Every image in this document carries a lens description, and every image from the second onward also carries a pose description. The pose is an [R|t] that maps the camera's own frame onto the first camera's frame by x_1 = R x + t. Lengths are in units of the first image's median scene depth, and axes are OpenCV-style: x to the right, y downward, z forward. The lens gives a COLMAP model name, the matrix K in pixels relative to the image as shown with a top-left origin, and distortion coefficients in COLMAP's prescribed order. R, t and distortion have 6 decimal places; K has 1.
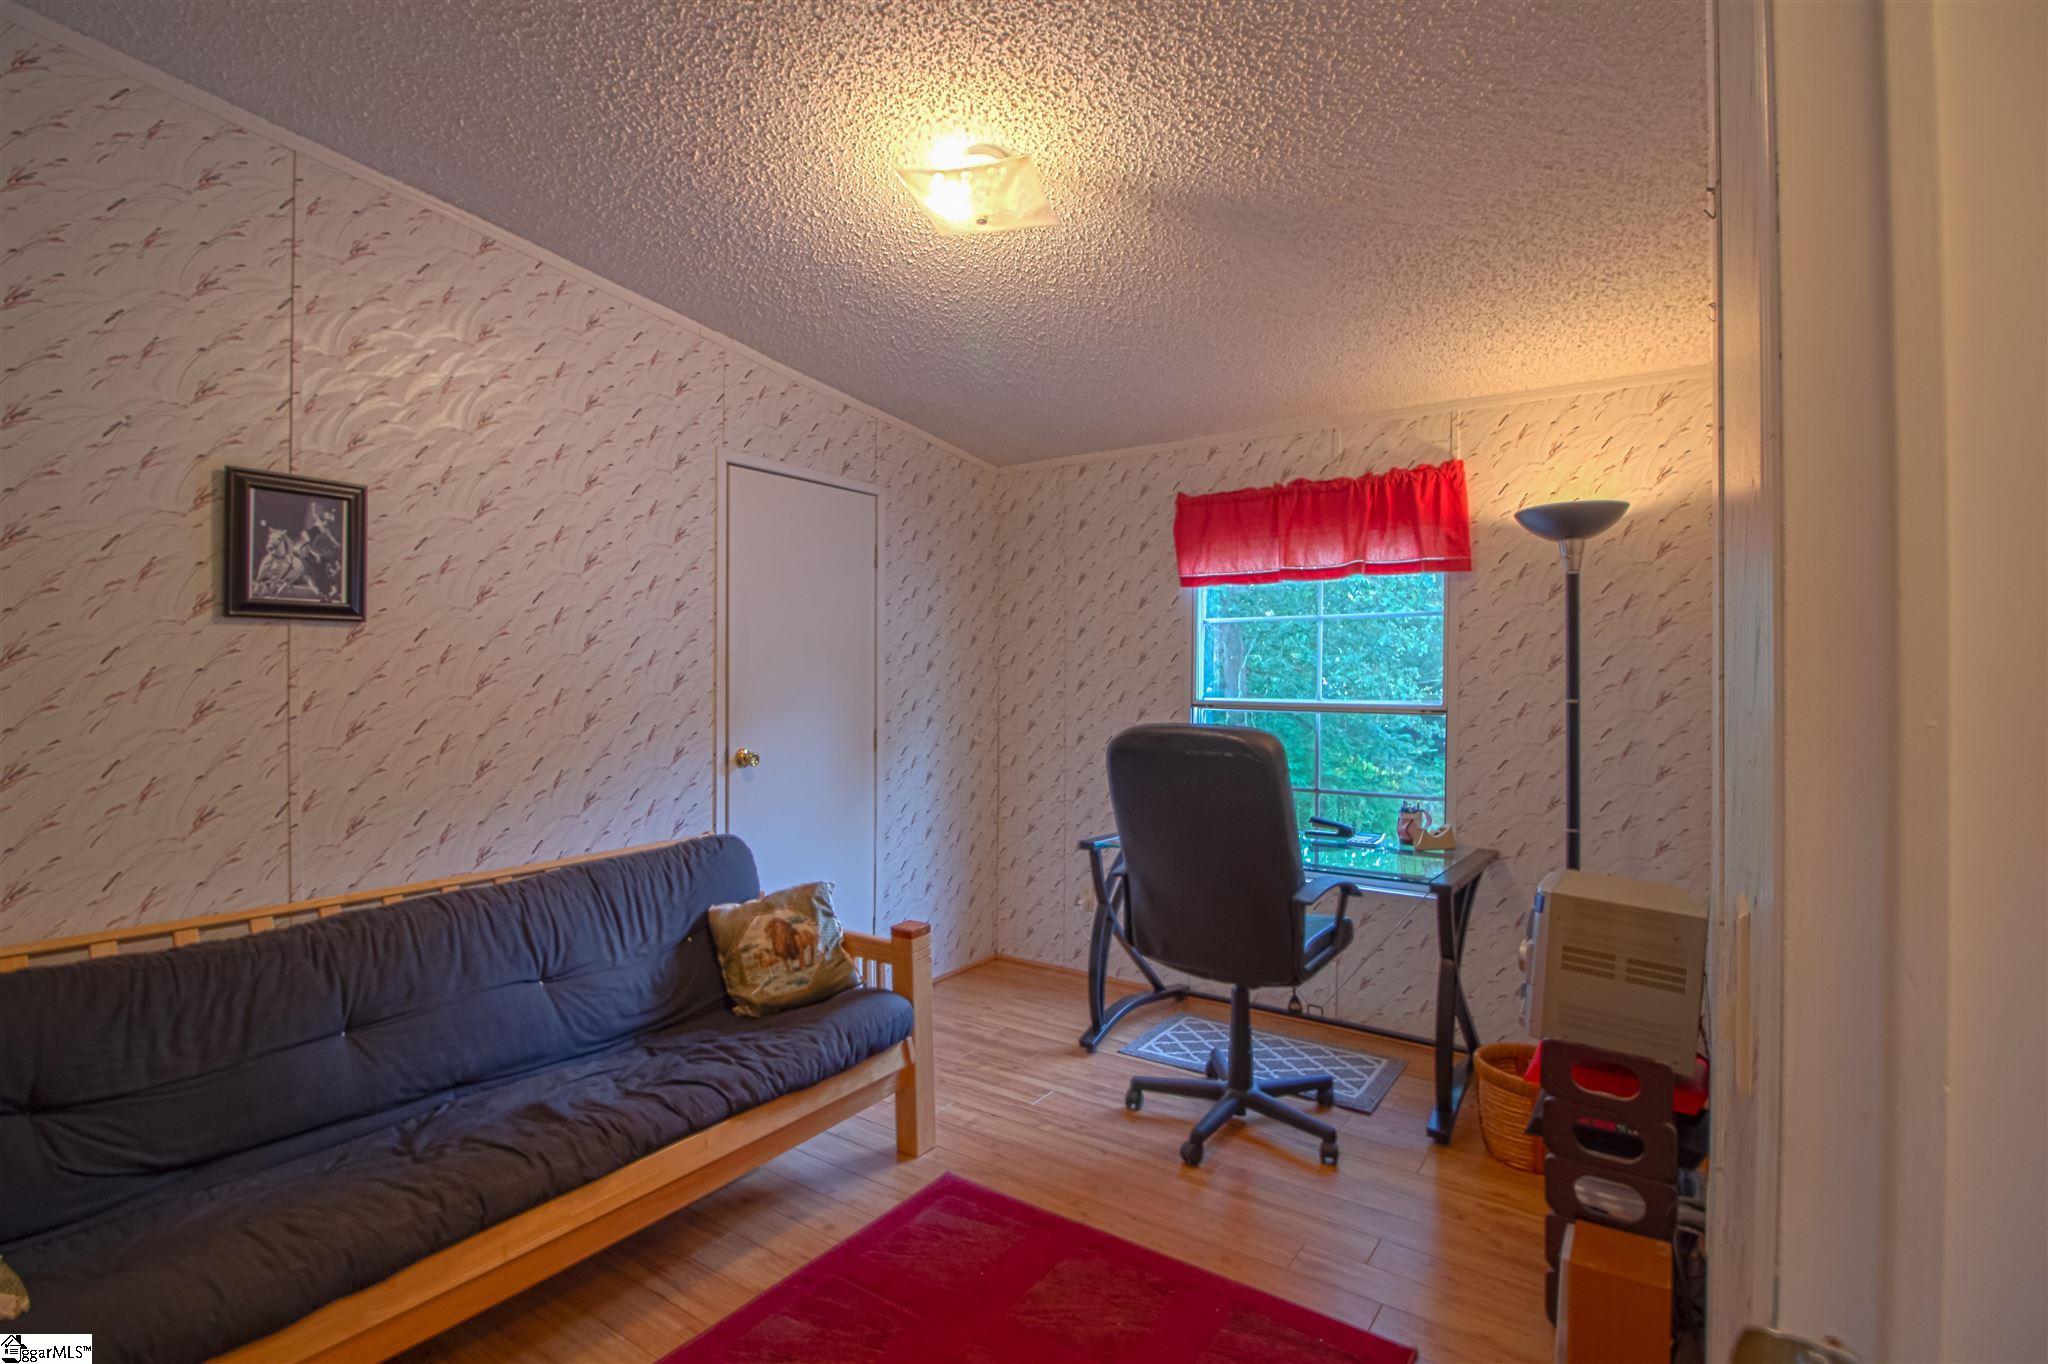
lens RADIAL K [[951.5, 0, 1041.0], [0, 951.5, 678.3], [0, 0, 1]] dist [0.017675, -0.011232]
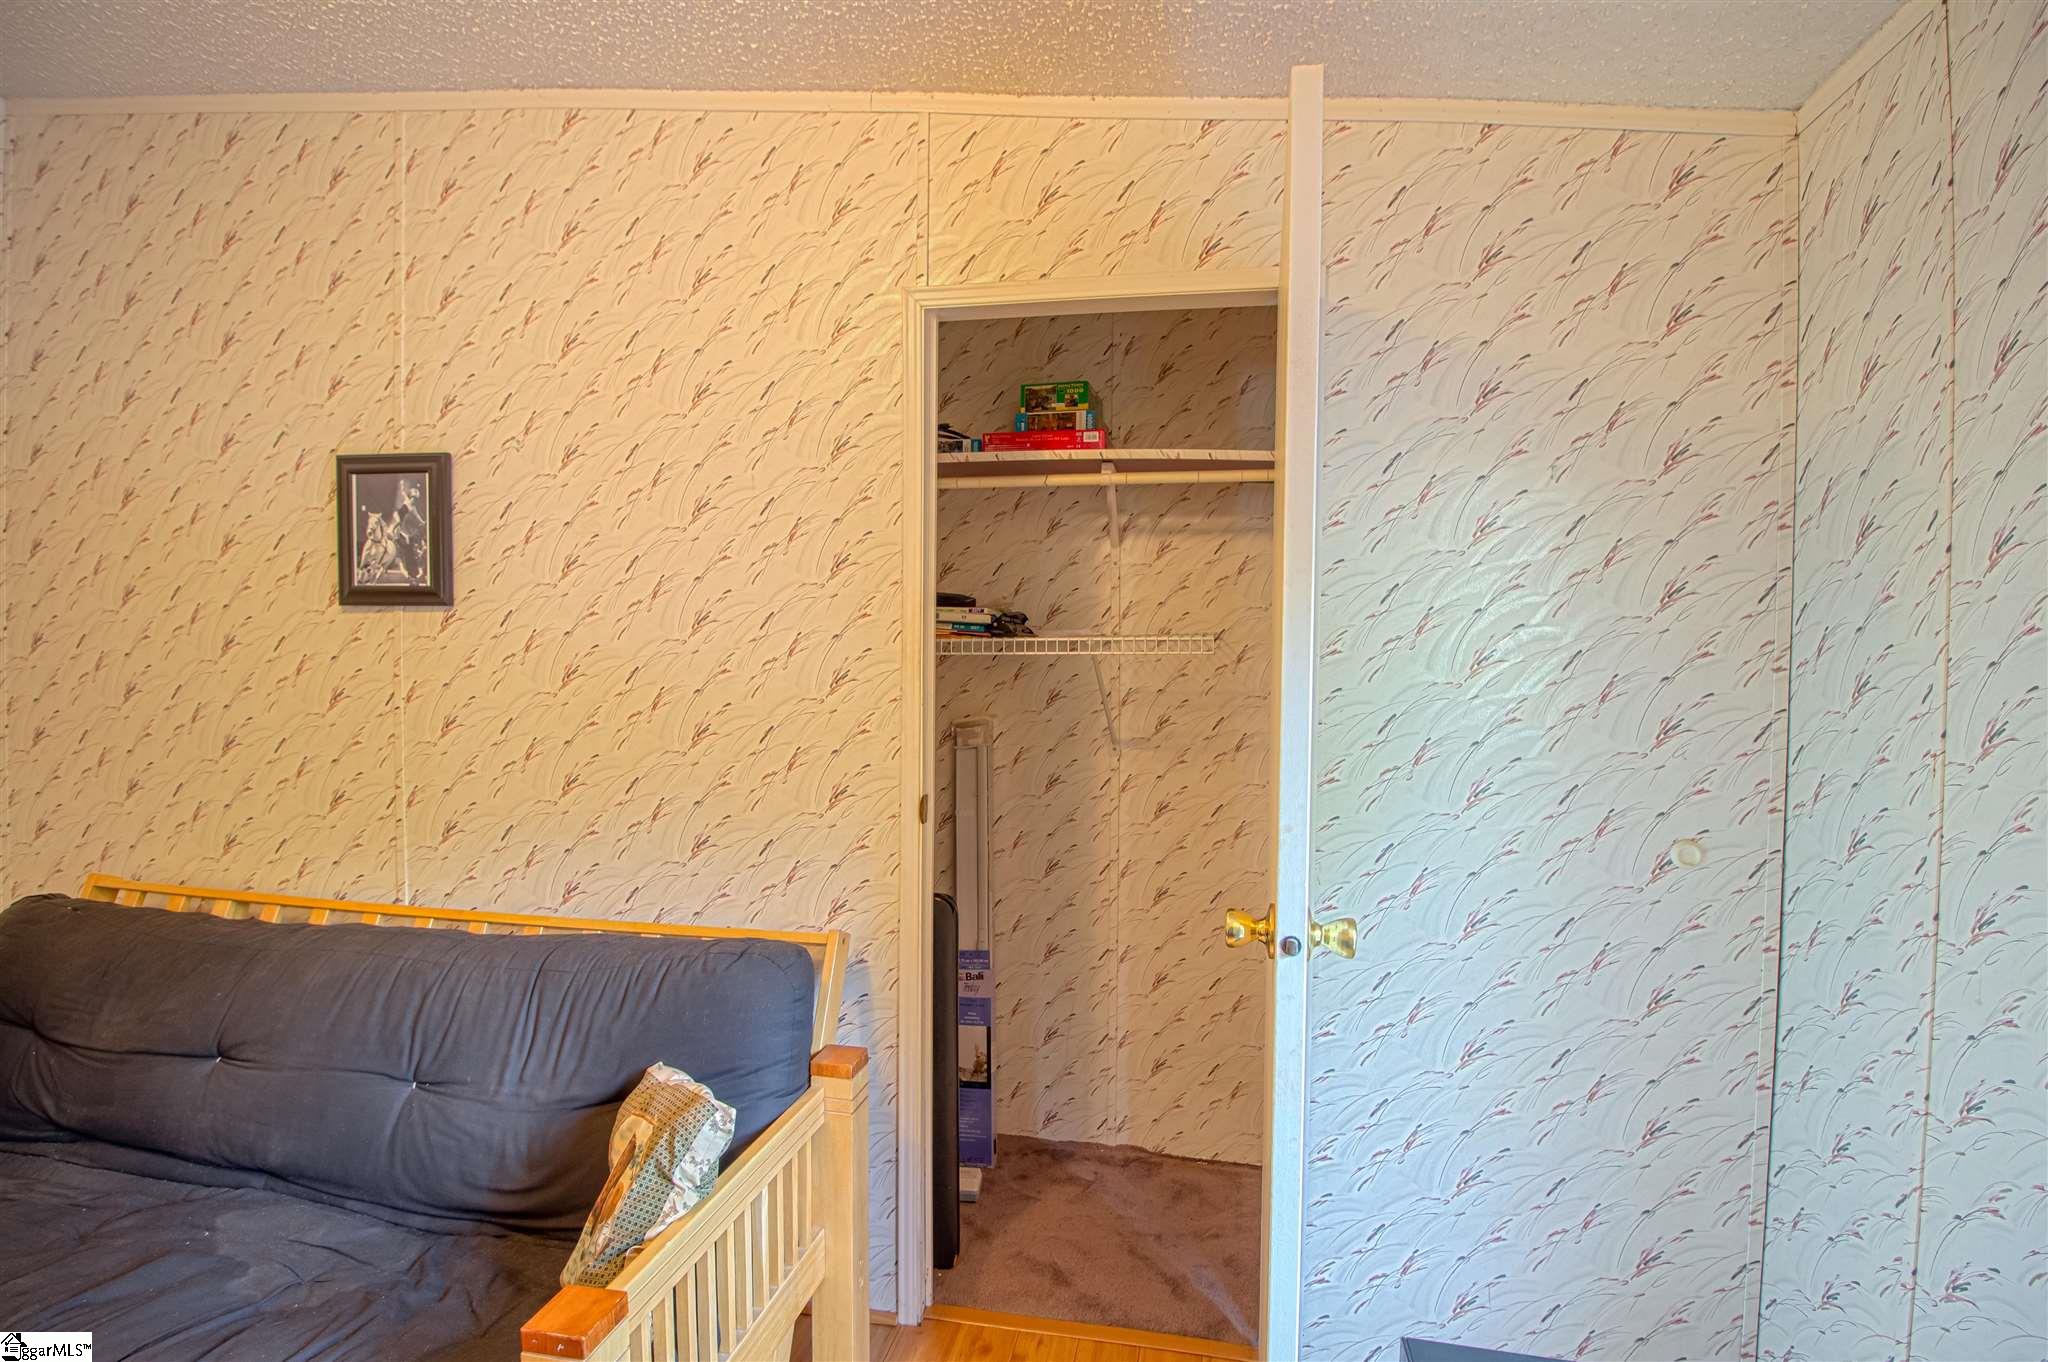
lens RADIAL K [[951.5, 0, 1041.0], [0, 951.5, 677.3], [0, 0, 1]] dist [0.017675, -0.011232]
pose [[0.394535, 0.020752, -0.918647, 0.349423], [-0.017009, 0.999739, 0.015279, -0.015217], [0.918724, 0.009597, 0.394784, 1.197469]]
